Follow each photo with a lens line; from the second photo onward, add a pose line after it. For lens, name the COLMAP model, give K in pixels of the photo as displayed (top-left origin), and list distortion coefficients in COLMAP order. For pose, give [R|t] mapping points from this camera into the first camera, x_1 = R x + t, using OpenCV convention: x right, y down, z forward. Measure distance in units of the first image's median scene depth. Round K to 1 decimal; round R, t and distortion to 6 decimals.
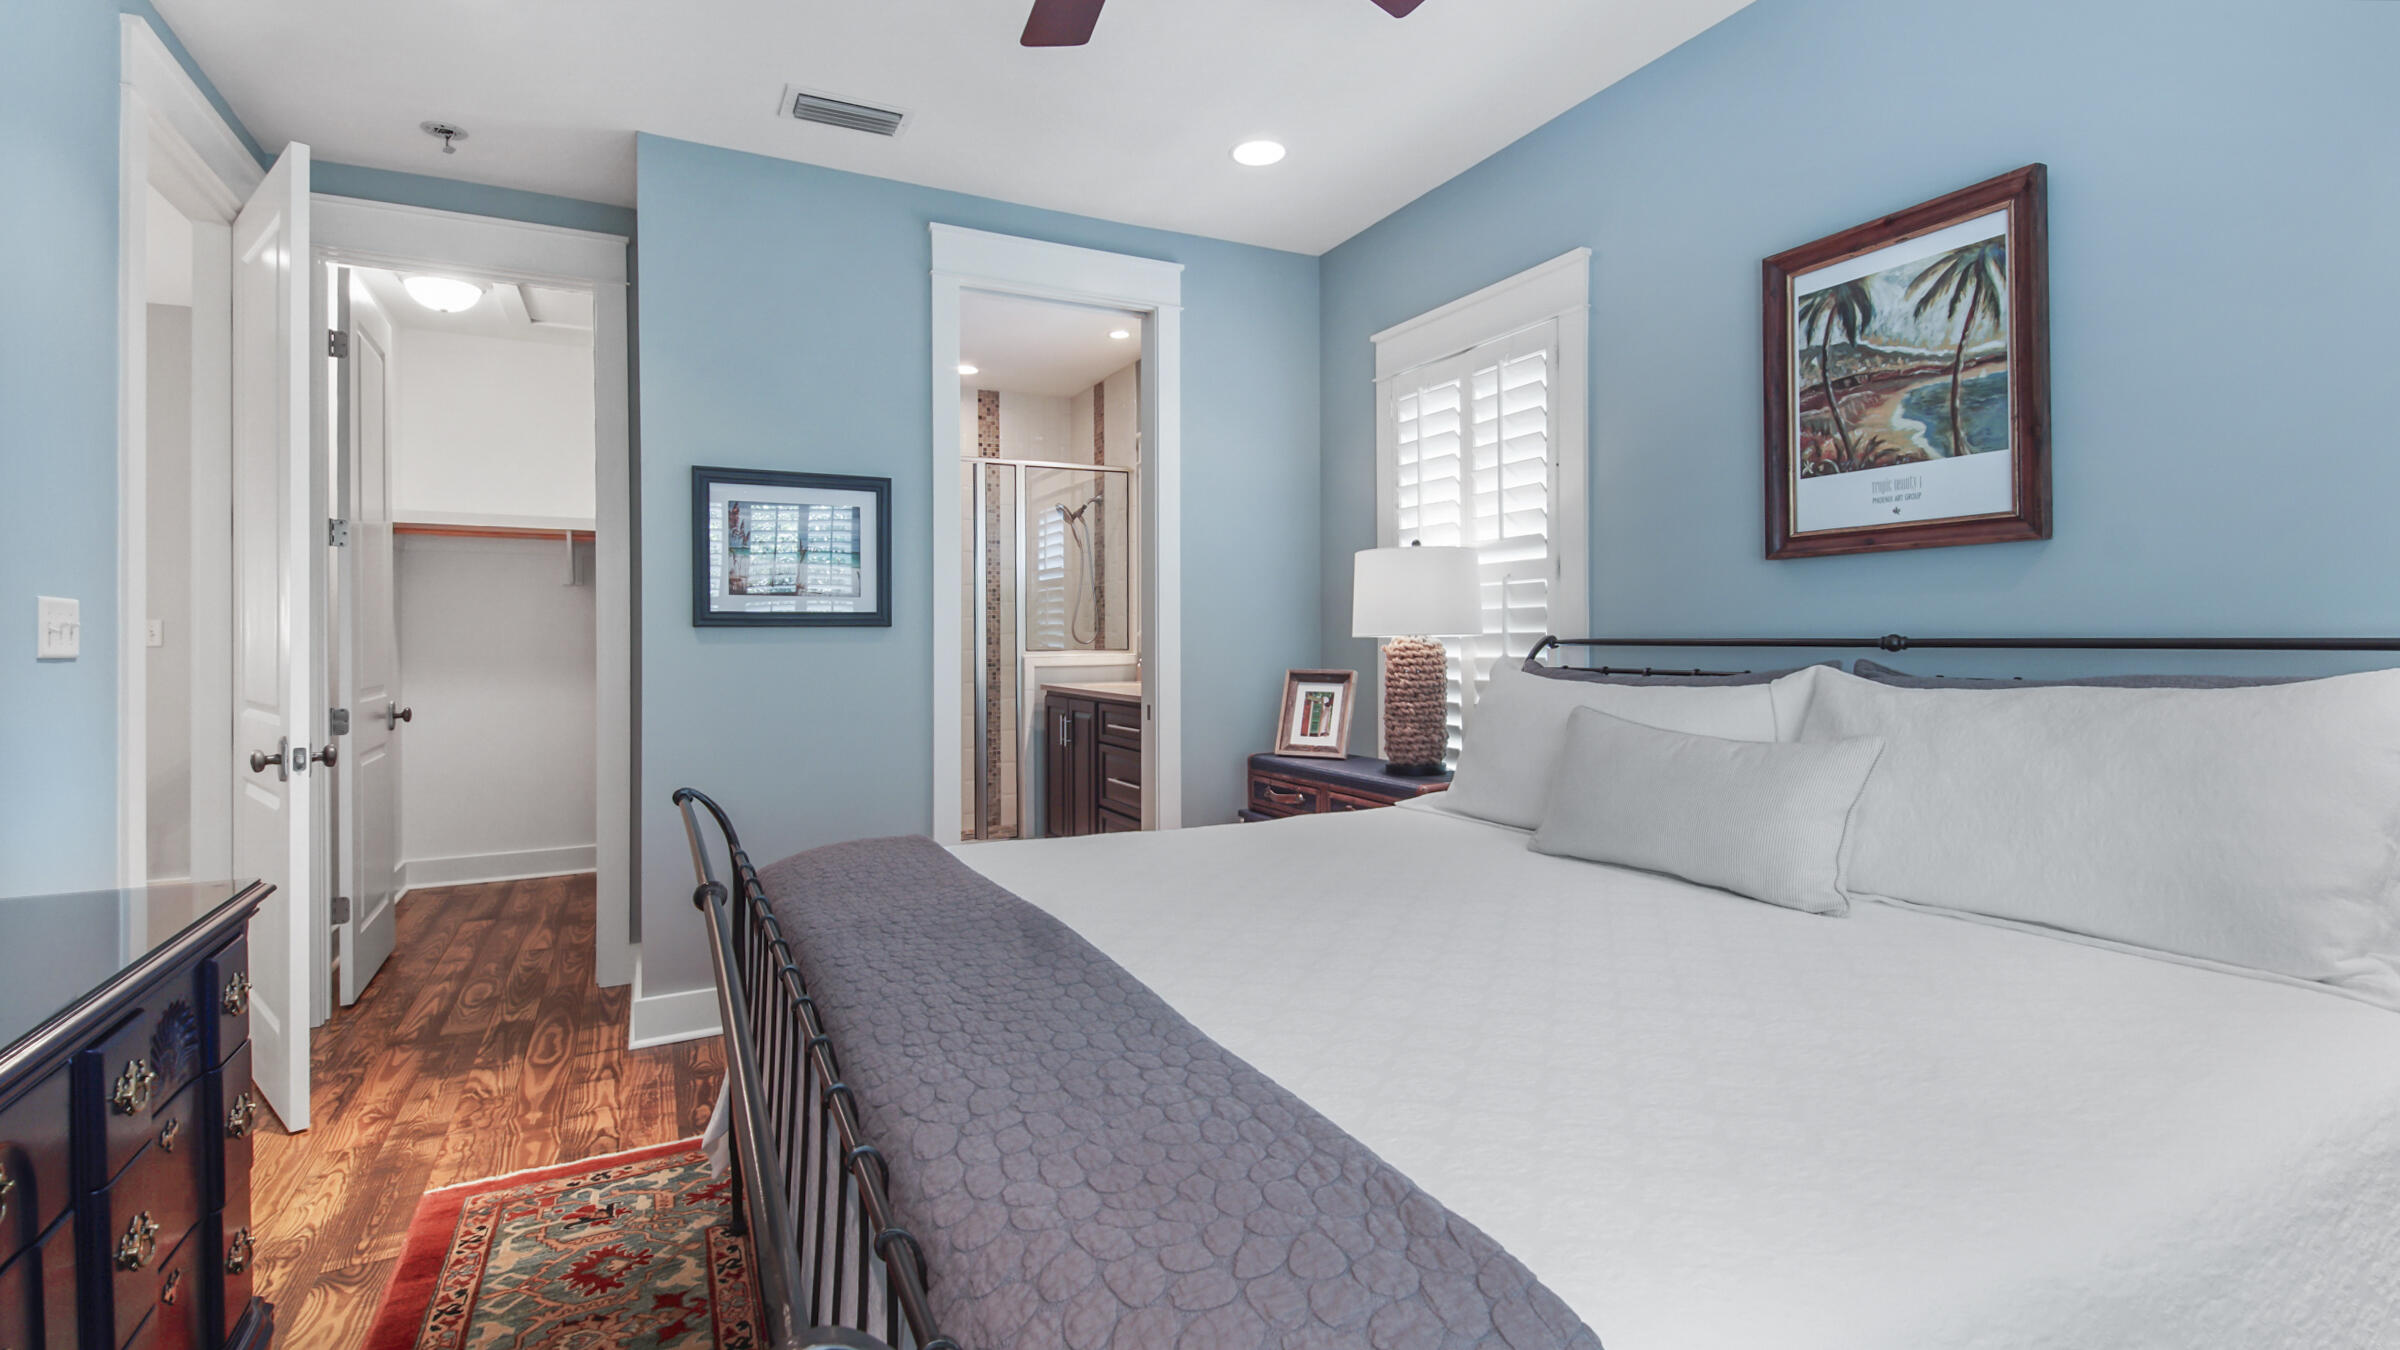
lens RADIAL K [[1065.5, 0, 1195.3], [0, 1065.5, 669.7], [0, 0, 1]] dist [0.046412, -0.023910]
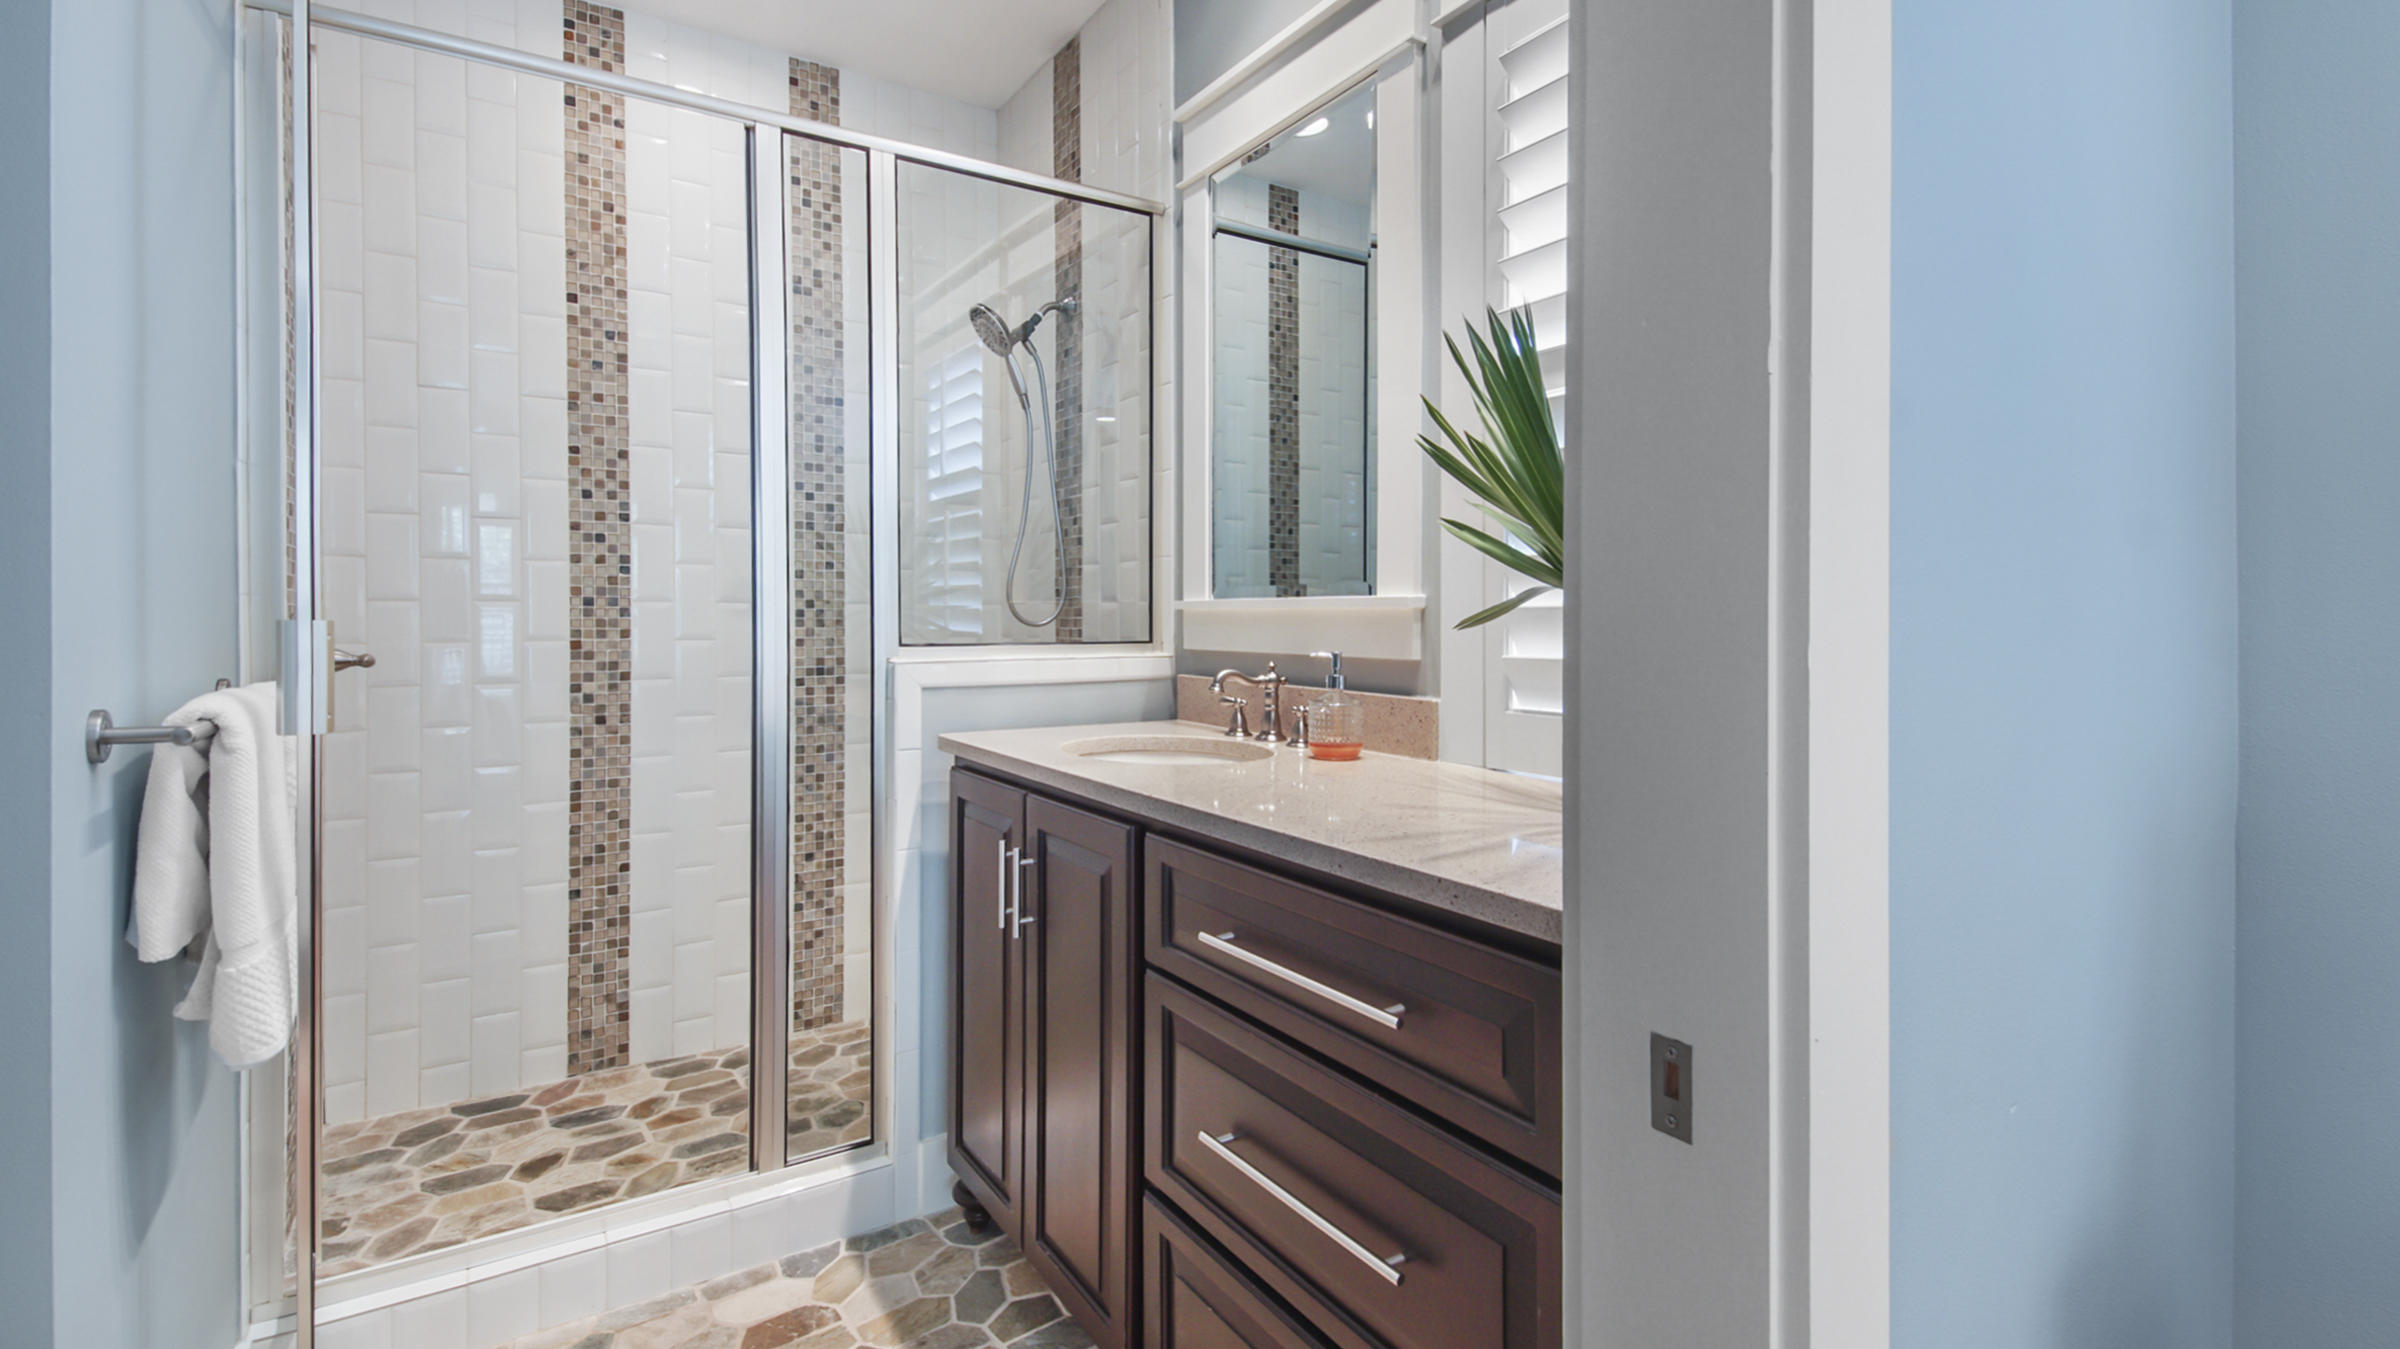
lens RADIAL K [[1065.5, 0, 1195.3], [0, 1065.5, 669.2], [0, 0, 1]] dist [0.046412, -0.023910]
pose [[0.994568, 0.005339, 0.103956, -0.083253], [-0.007337, 0.999795, 0.018845, -0.015339], [-0.103834, -0.019506, 0.994403, 0.547008]]
